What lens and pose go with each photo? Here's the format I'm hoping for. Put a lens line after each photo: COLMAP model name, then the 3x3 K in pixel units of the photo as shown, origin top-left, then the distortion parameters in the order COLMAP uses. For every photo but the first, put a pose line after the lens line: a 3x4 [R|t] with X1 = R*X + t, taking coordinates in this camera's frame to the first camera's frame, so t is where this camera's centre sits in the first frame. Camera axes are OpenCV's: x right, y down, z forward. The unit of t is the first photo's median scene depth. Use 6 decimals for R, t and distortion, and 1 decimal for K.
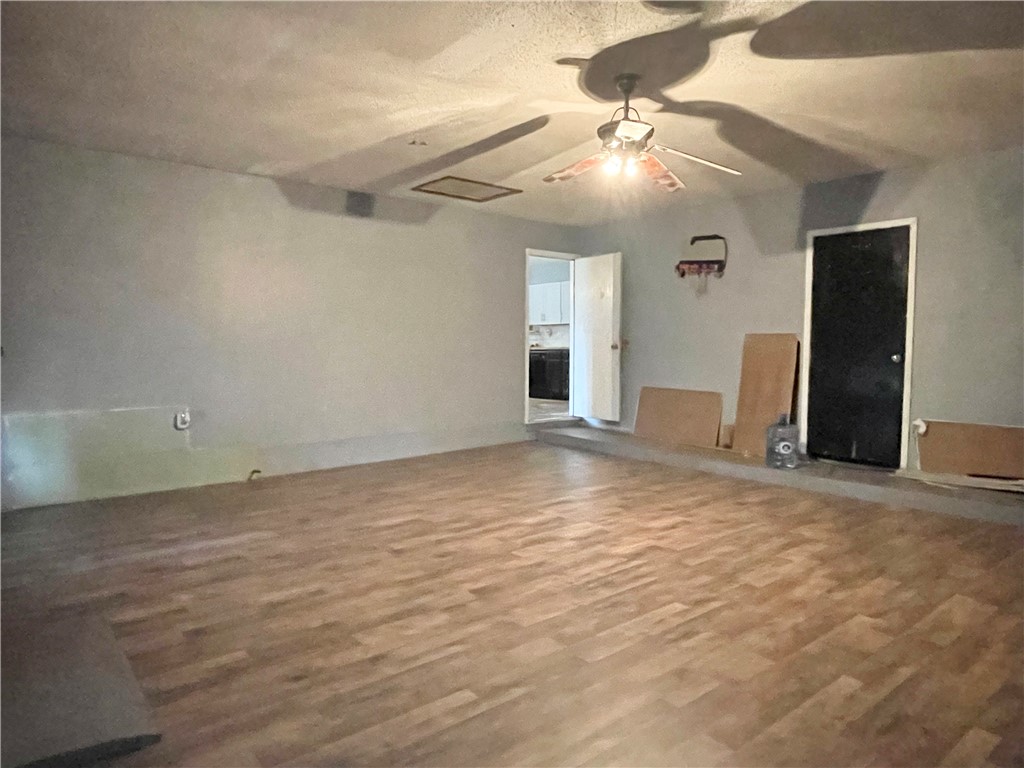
lens RADIAL K [[658.7, 0, 512.9], [0, 658.7, 385.9], [0, 0, 1]] dist [0.005544, 0.000931]
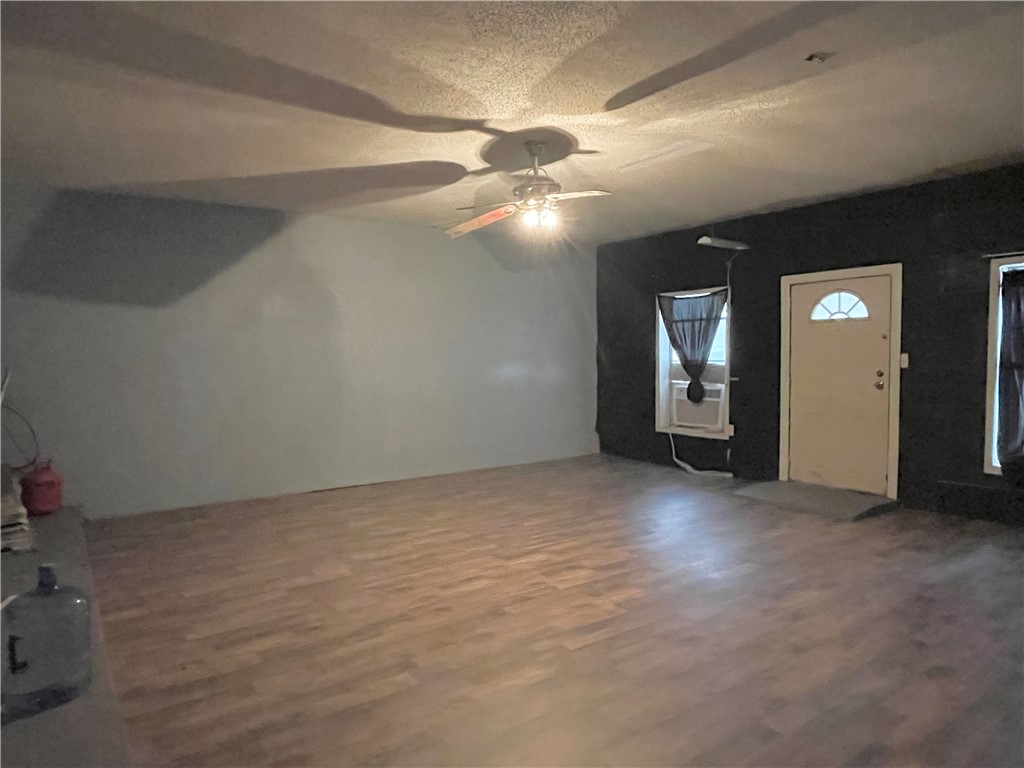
lens RADIAL K [[658.7, 0, 513.0], [0, 658.7, 389.0], [0, 0, 1]] dist [0.005544, 0.000931]
pose [[-0.998049, 0.010853, 0.061480, 0.134143], [0.018533, 0.991886, 0.125775, -0.172847], [-0.059616, 0.126669, -0.990152, 2.023999]]
